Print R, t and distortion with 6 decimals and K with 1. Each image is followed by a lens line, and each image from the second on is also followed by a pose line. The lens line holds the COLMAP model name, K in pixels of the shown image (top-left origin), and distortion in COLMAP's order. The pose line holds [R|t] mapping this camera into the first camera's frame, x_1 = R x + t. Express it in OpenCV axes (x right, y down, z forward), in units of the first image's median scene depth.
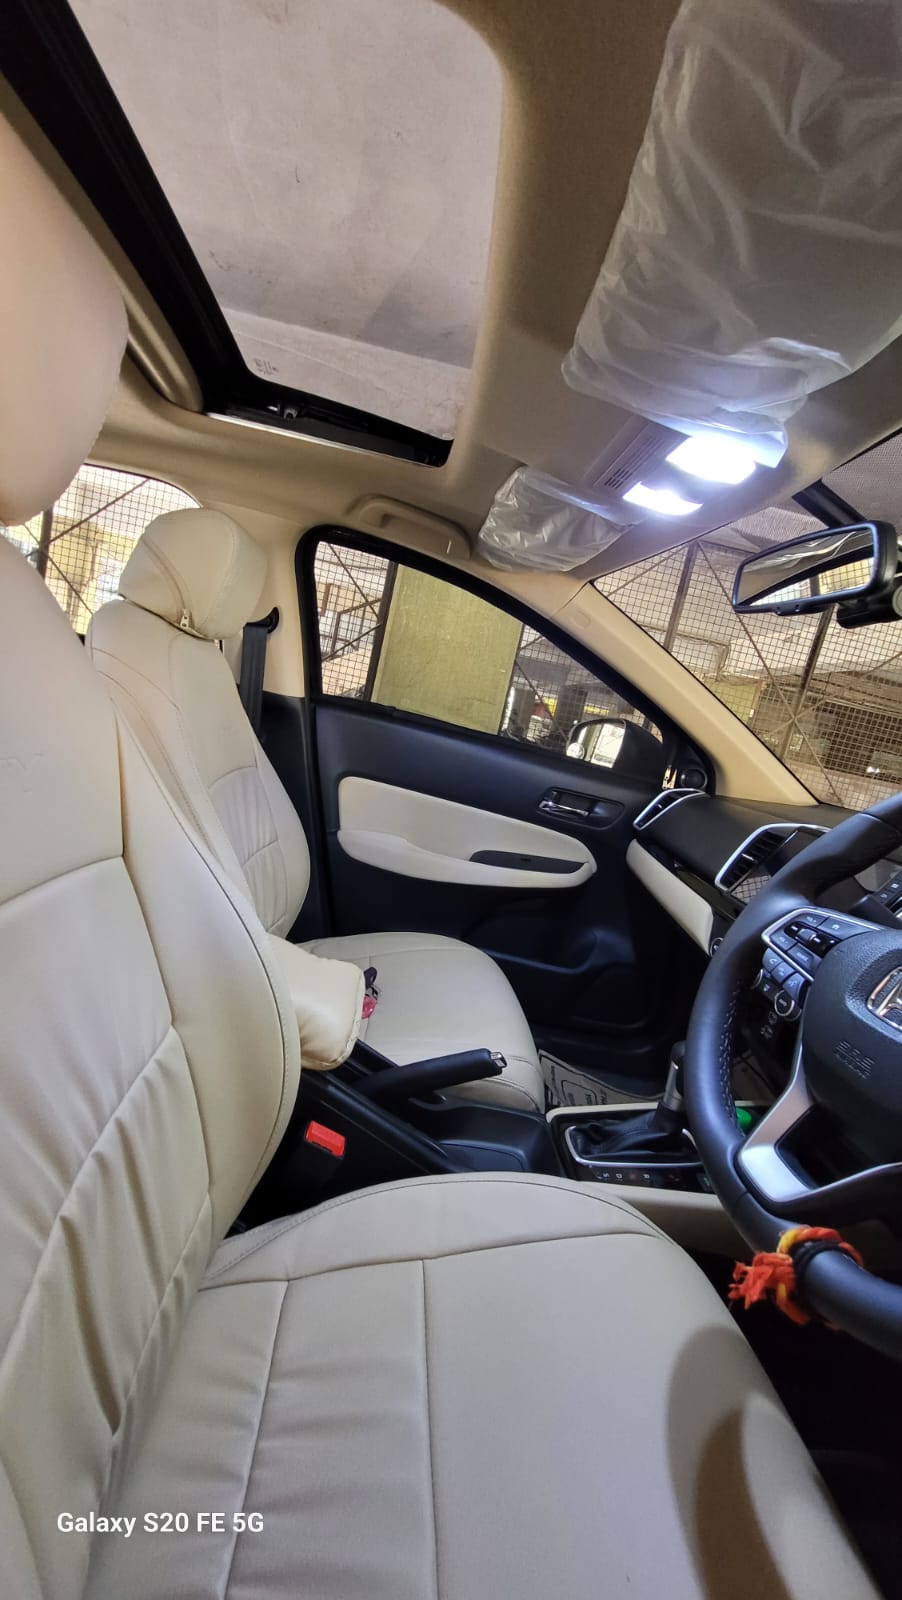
lens RADIAL K [[623.7, 0, 446.7], [0, 623.7, 800.9], [0, 0, 1]] dist [-0.001198, -0.000070]
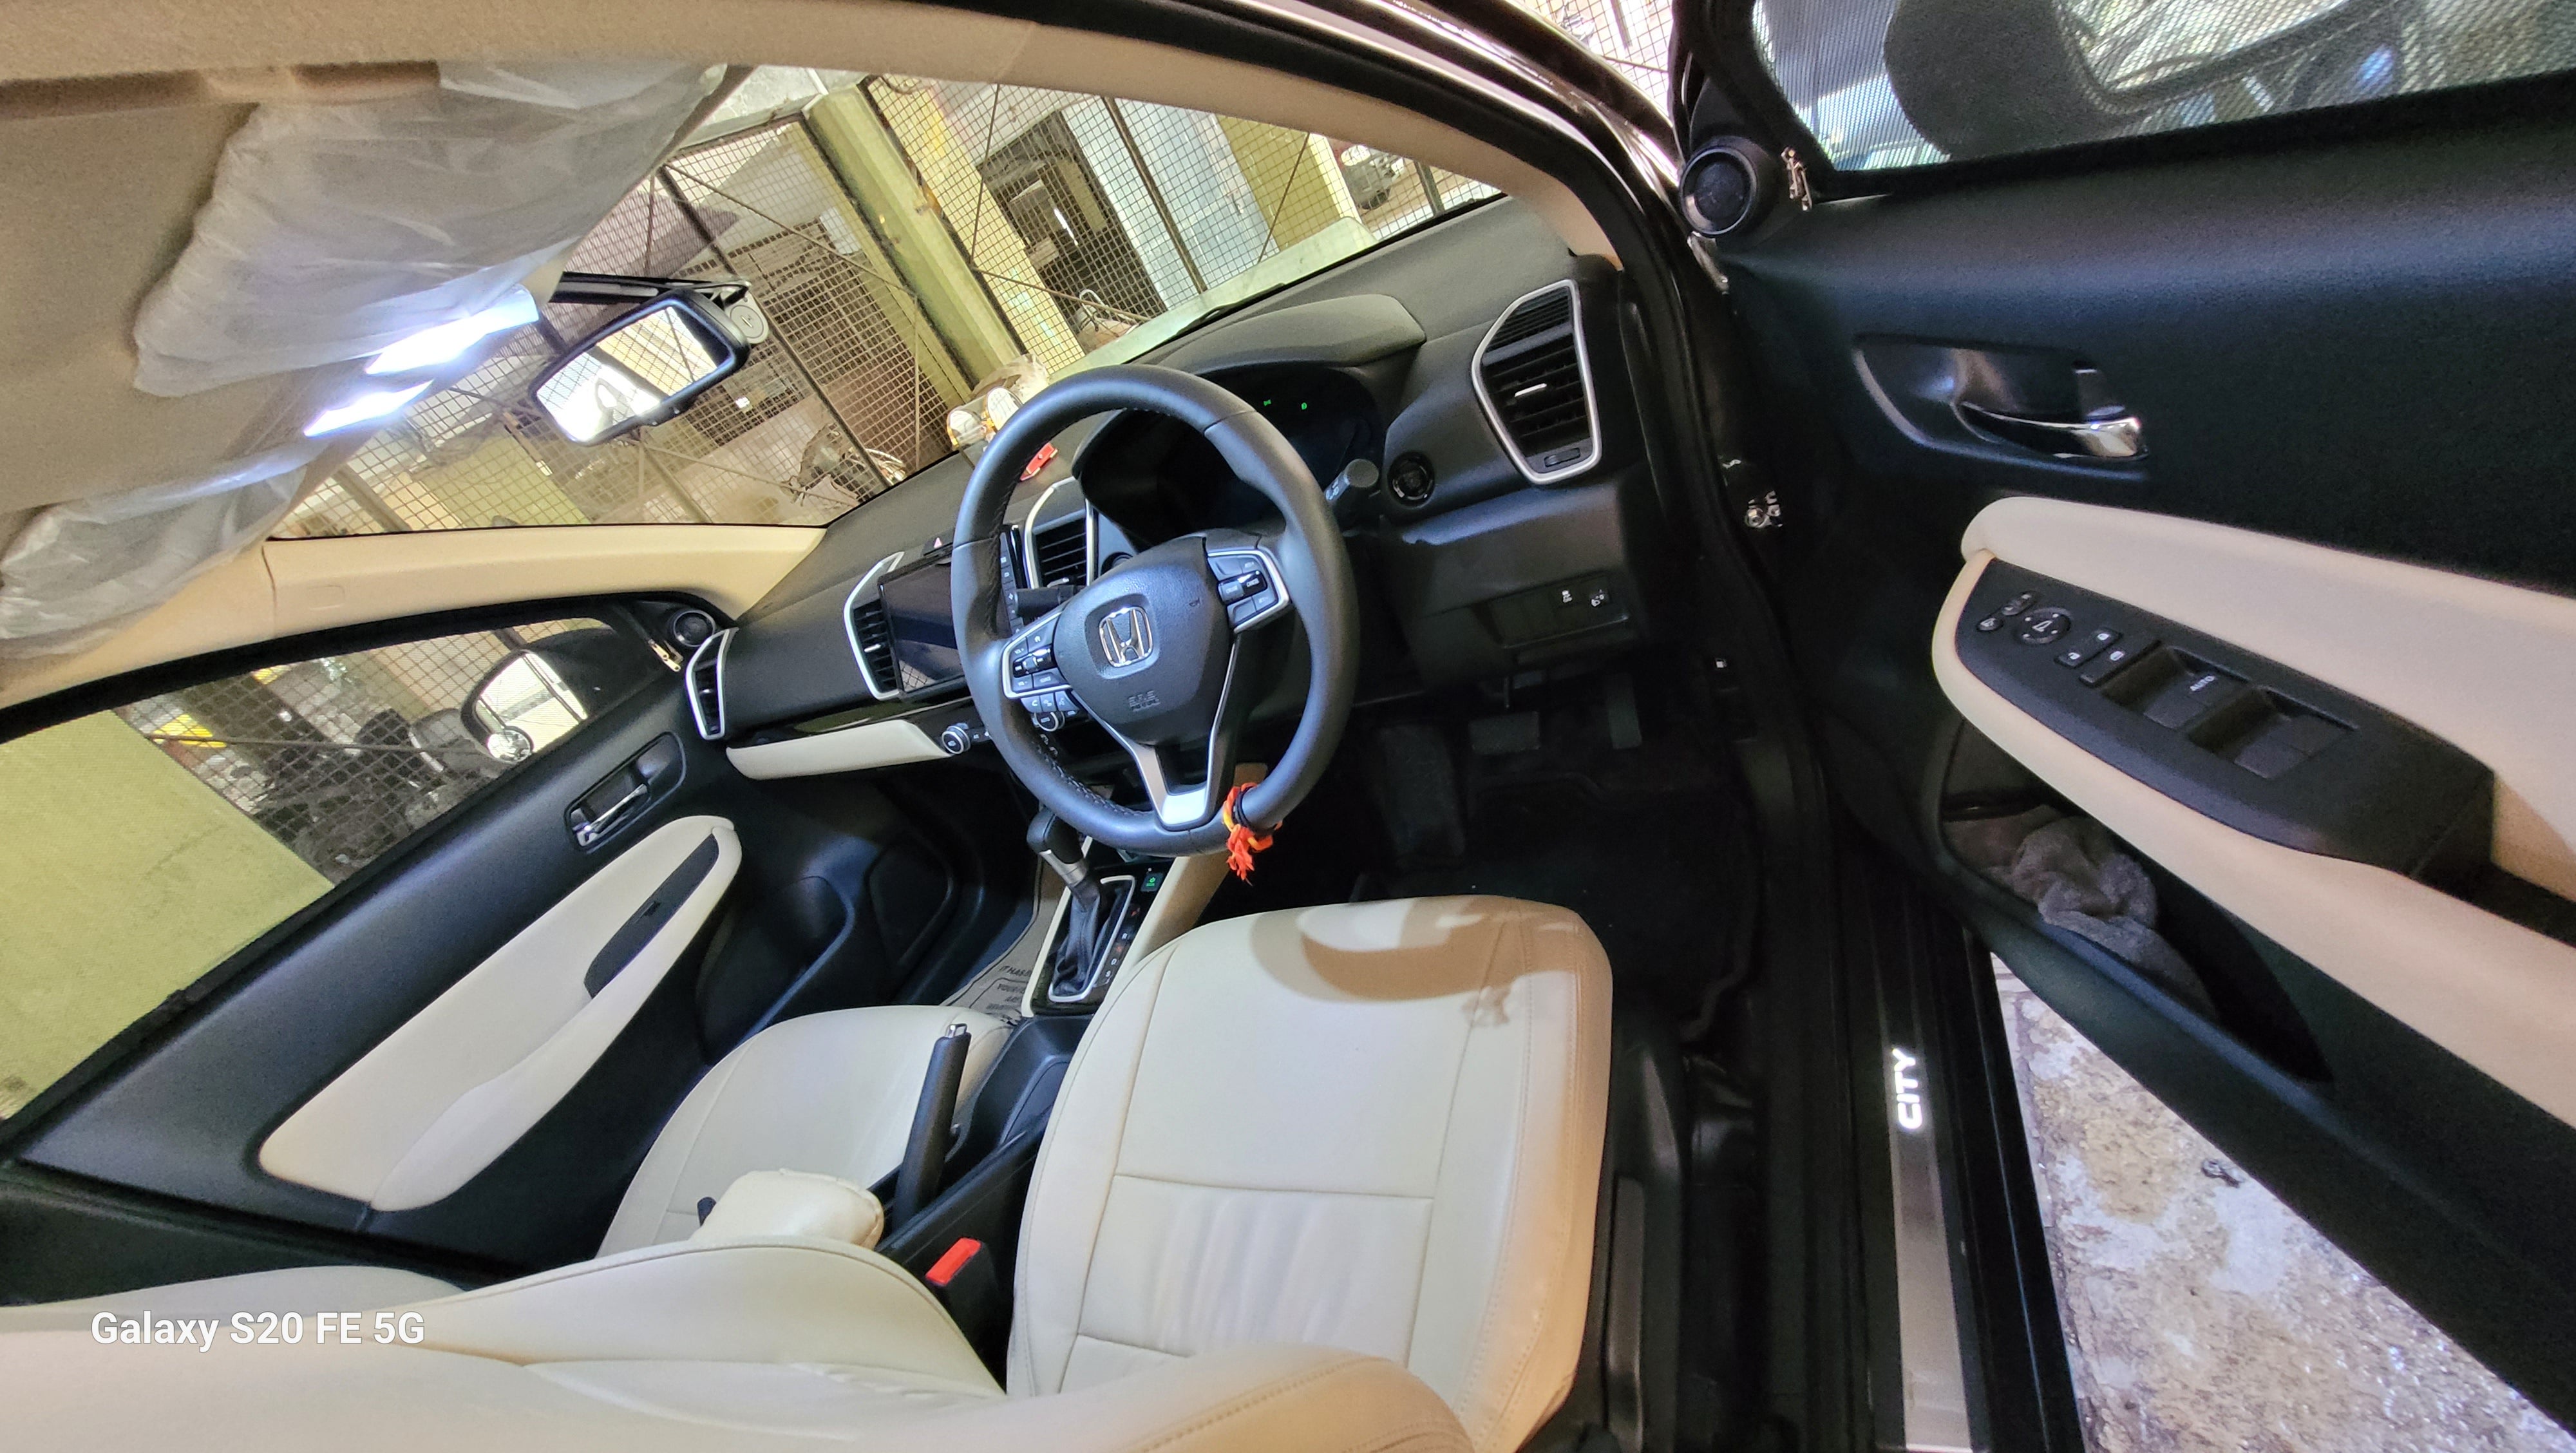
lens RADIAL K [[1004.2, 0, 1288.2], [0, 1004.2, 726.3], [0, 0, 1]] dist [-0.001198, -0.000070]
pose [[0.270453, -0.778045, 0.567011, -0.223507], [0.638360, 0.585797, 0.499338, -0.188923], [-0.720661, 0.226909, 0.655103, -0.255121]]
